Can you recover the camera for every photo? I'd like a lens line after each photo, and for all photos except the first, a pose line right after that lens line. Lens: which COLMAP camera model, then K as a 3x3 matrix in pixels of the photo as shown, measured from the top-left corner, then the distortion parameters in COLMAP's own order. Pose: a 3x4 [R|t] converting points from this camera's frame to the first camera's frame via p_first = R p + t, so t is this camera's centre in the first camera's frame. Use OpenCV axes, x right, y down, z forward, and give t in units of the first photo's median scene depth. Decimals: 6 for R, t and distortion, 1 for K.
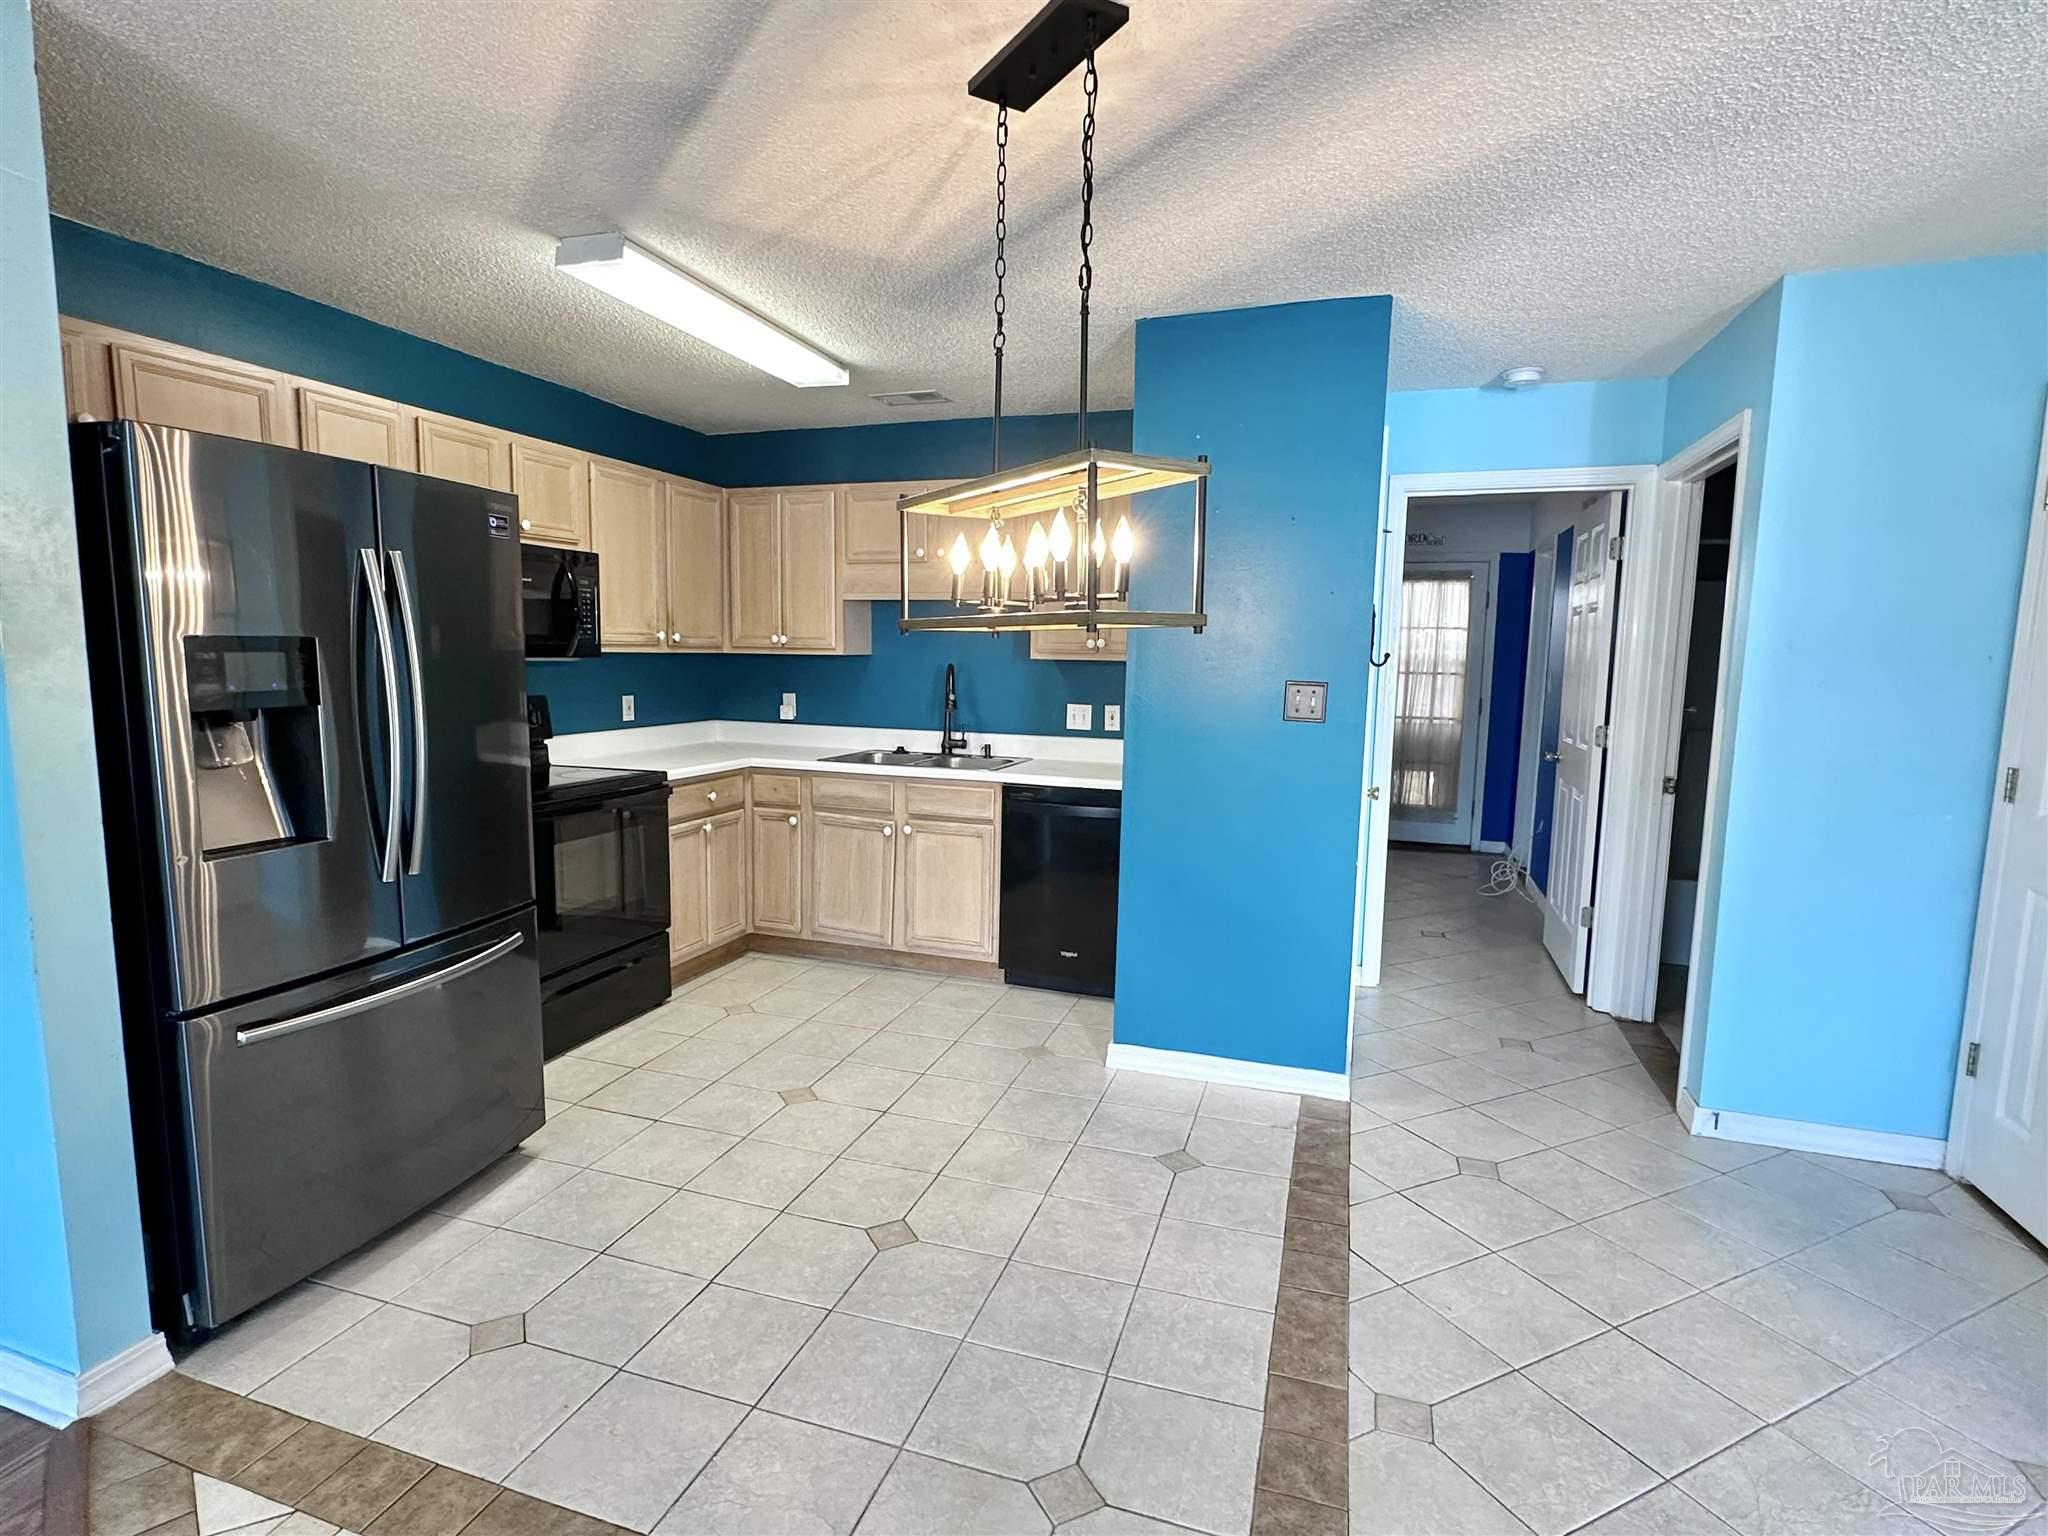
lens RADIAL K [[1028.3, 0, 1017.4], [0, 1028.3, 773.6], [0, 0, 1]] dist [-0.000324, -0.003357]
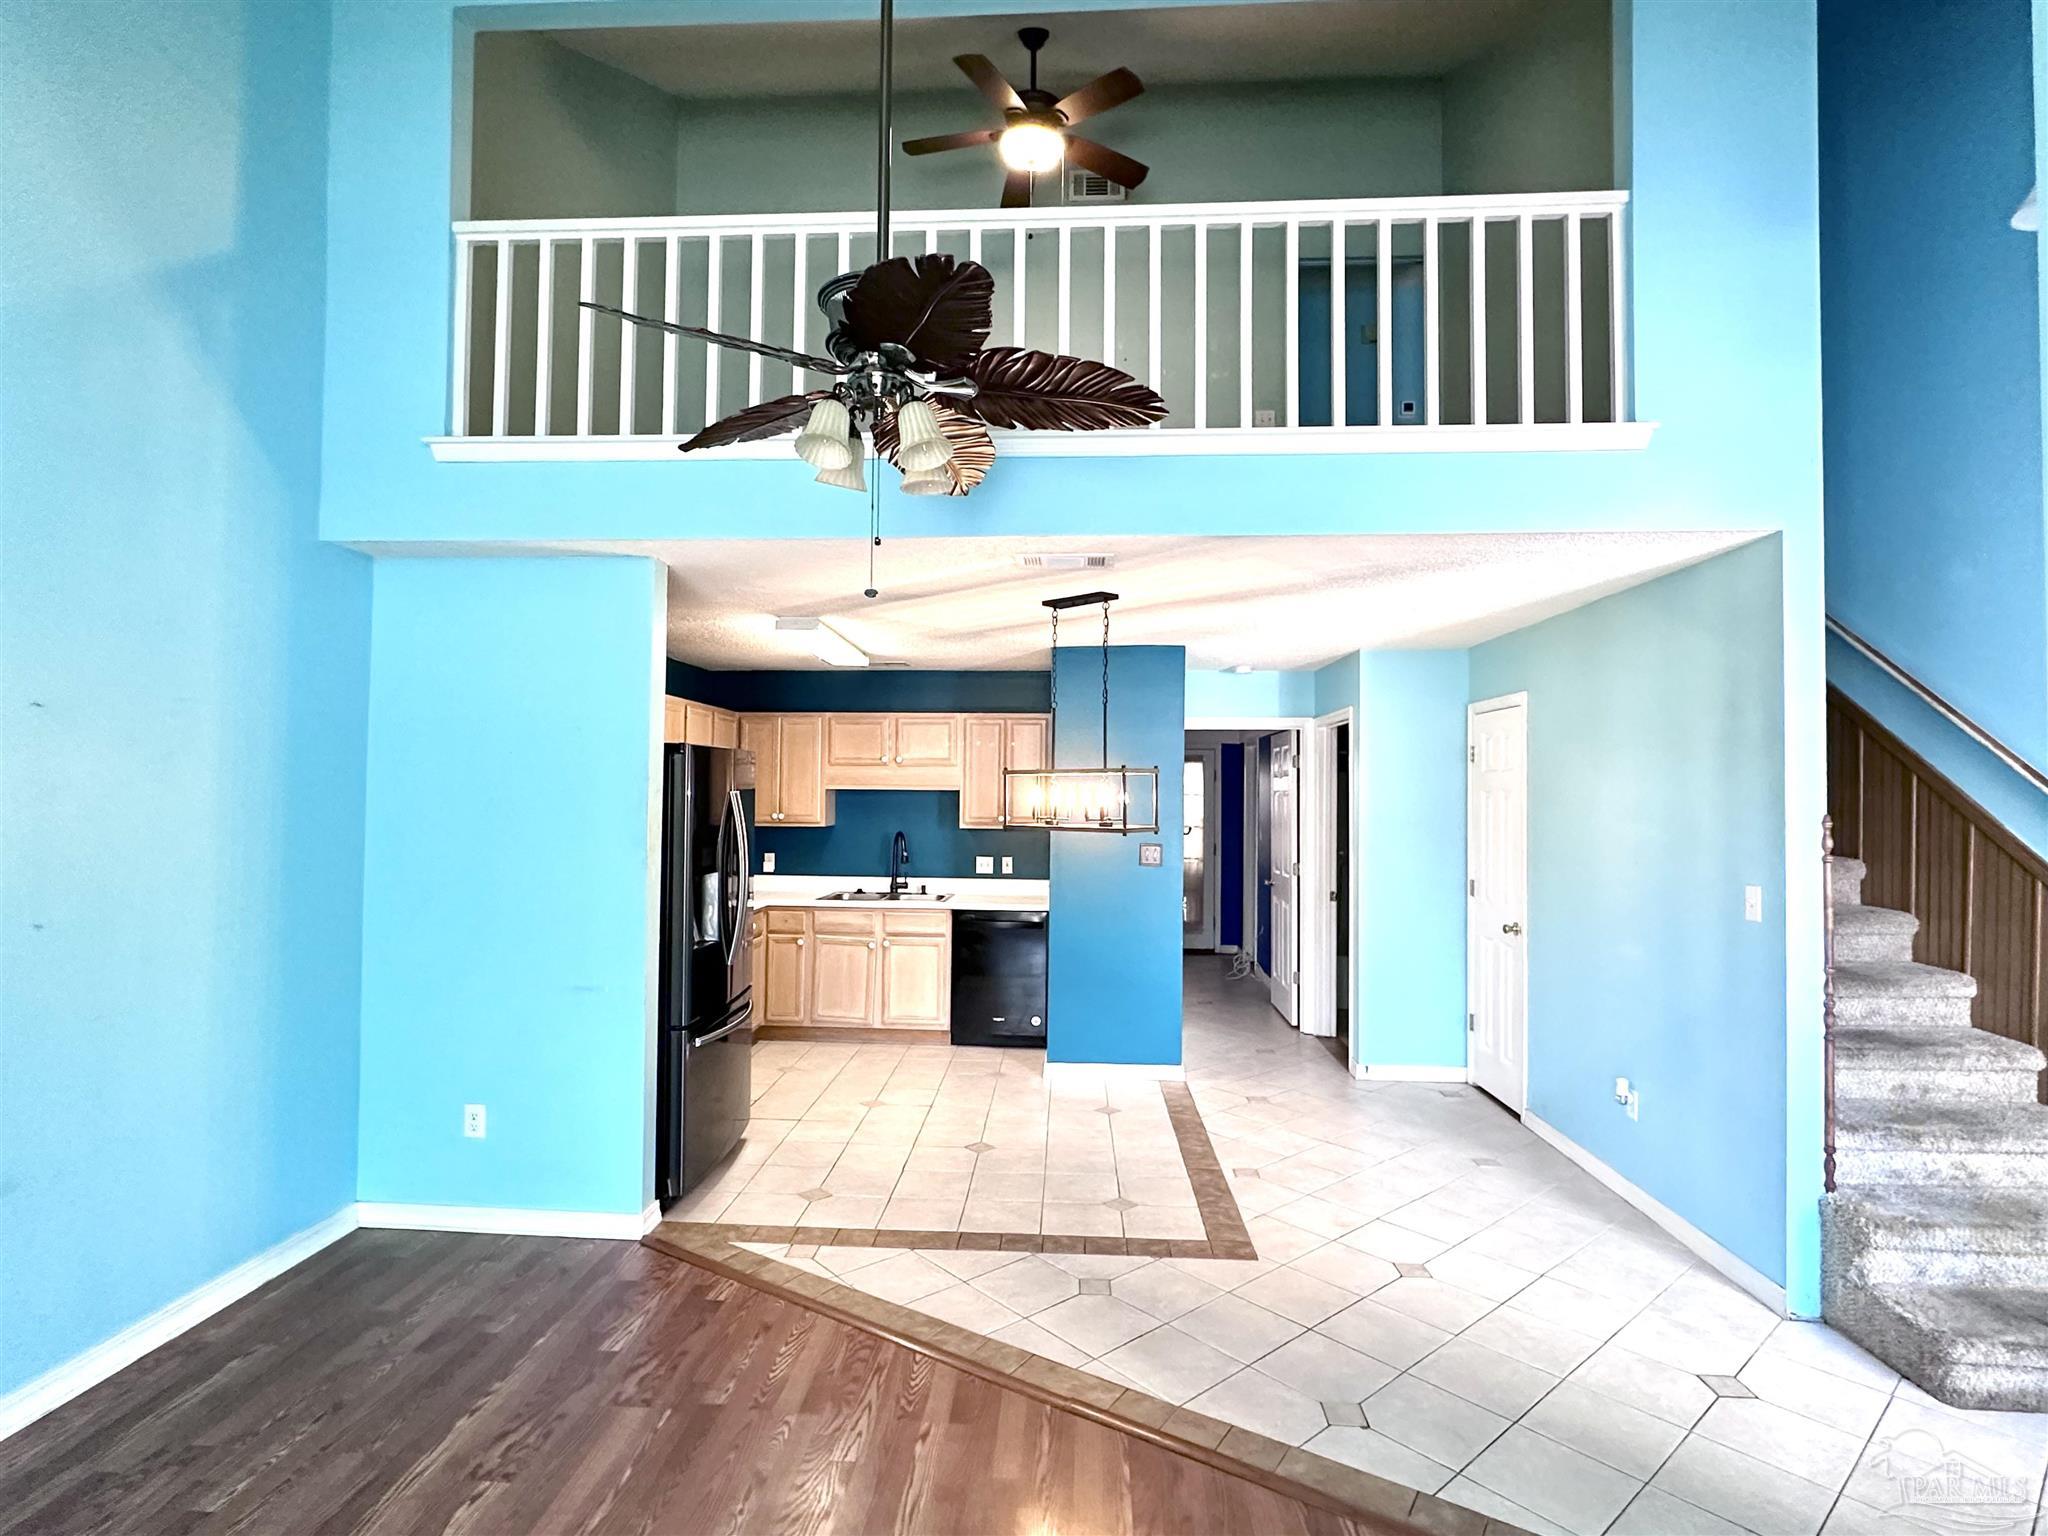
lens RADIAL K [[1028.3, 0, 1015.5], [0, 1028.3, 769.8], [0, 0, 1]] dist [-0.000324, -0.003357]
pose [[0.966243, -0.001040, 0.257629, -0.319528], [0.037244, 0.990052, -0.135685, 0.014471], [-0.254925, 0.140700, 0.956670, -0.533667]]
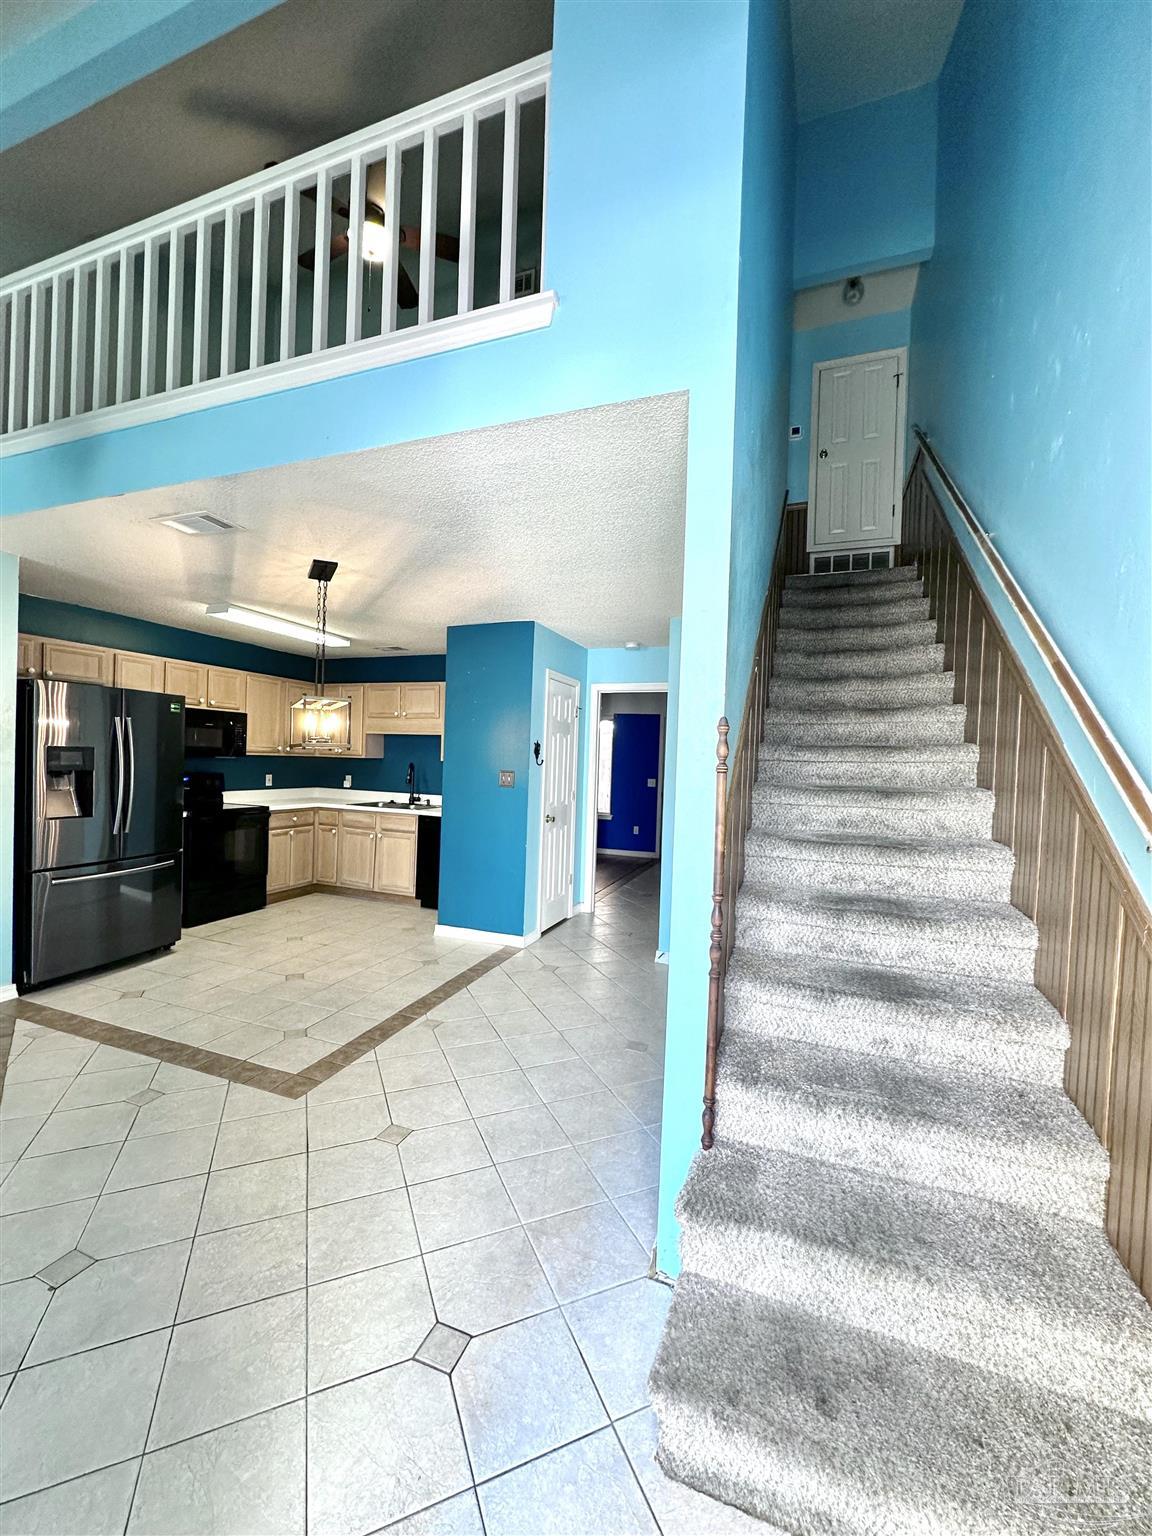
lens RADIAL K [[616.6, 0, 574.1], [0, 616.6, 767.1], [0, 0, 1]] dist [-0.003758, -0.000146]
pose [[0.999135, 0.015839, -0.038442, 0.376097], [-0.019850, 0.994135, -0.106309, 0.041616], [0.036533, 0.106980, 0.993590, -0.344526]]
